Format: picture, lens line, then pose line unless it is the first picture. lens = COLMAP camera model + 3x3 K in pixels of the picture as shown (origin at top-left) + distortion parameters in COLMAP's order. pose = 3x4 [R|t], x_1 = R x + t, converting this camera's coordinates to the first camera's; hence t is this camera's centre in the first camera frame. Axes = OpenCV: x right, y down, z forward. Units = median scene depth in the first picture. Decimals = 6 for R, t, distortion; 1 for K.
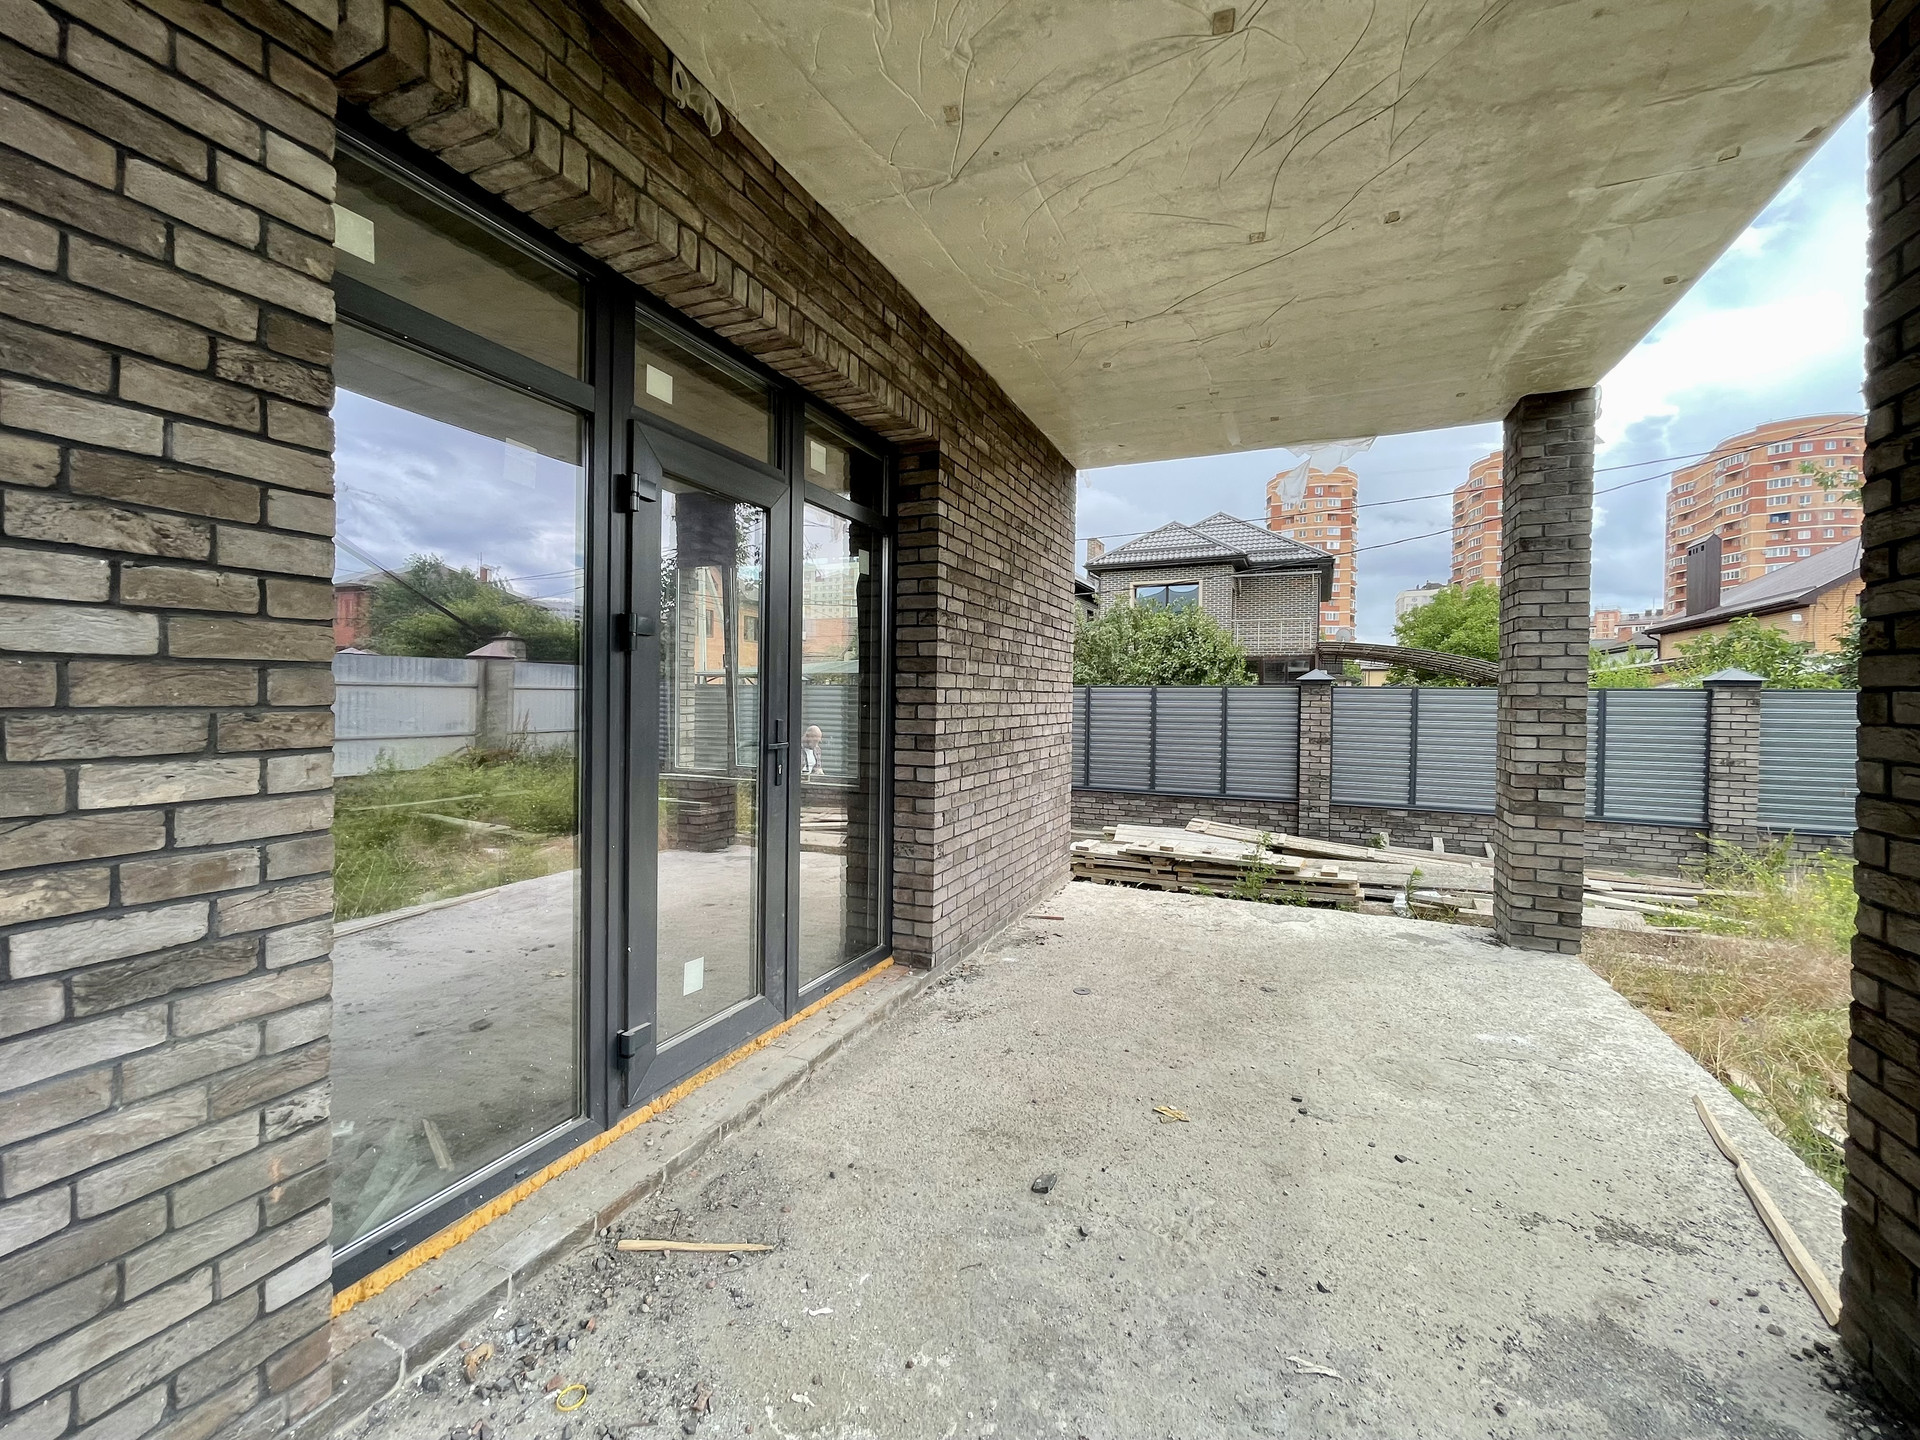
lens RADIAL K [[771.1, 0, 957.6], [0, 771.1, 719.1], [0, 0, 1]] dist [-0.000250, -0.000028]
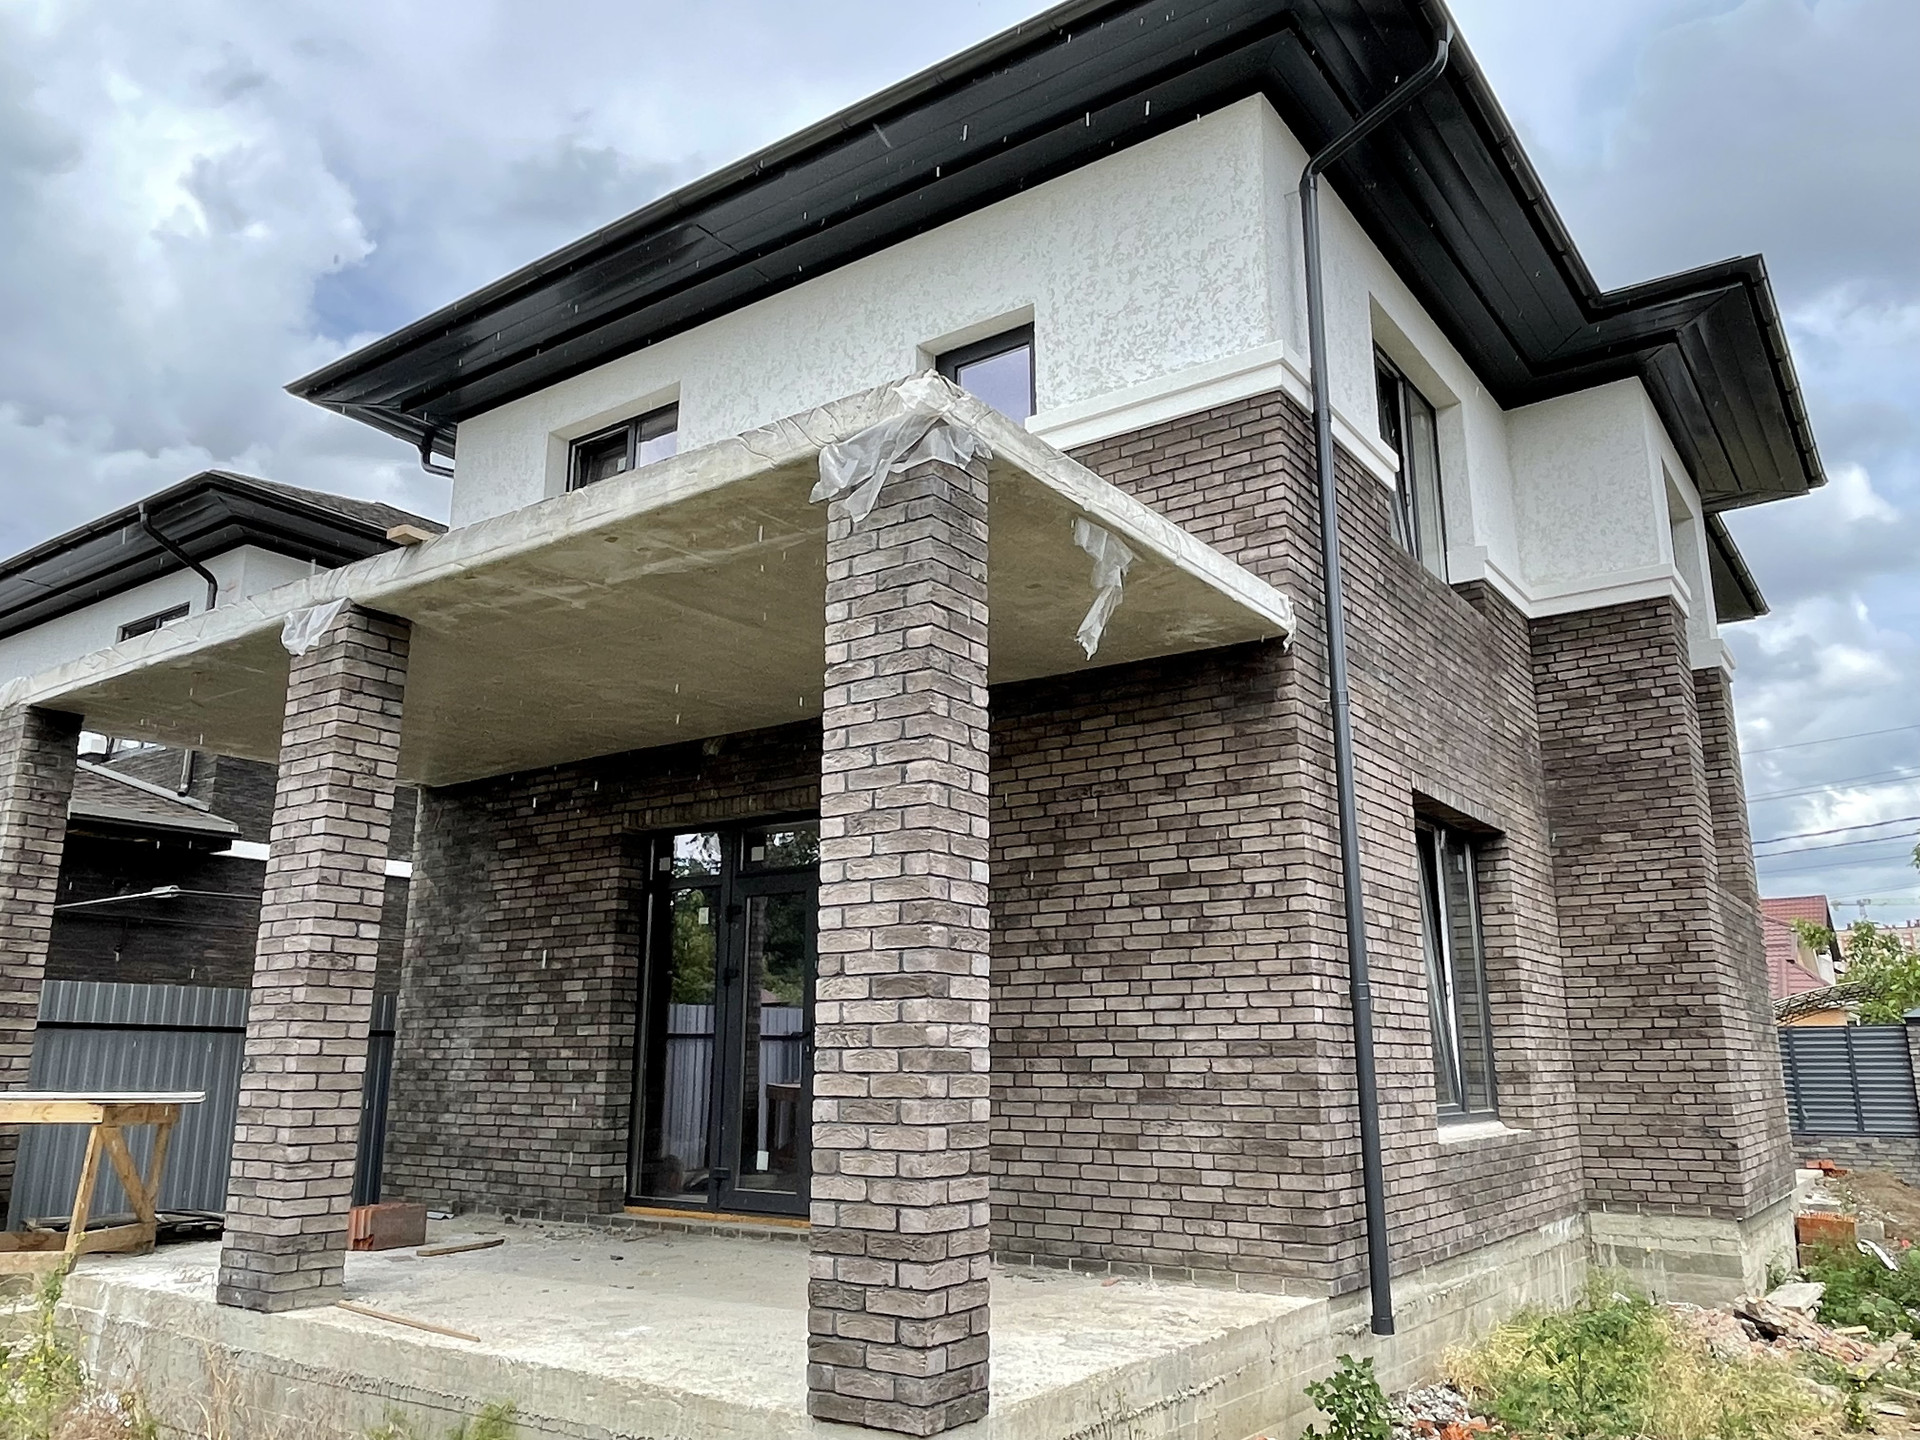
lens RADIAL K [[1406.9, 0, 961.9], [0, 1406.9, 718.3], [0, 0, 1]] dist [-0.000463, -0.000052]
pose [[-0.191940, -0.243622, -0.950688, 6.130246], [-0.026346, 0.969629, -0.243156, 0.233925], [0.981053, -0.021624, -0.192529, 4.356068]]
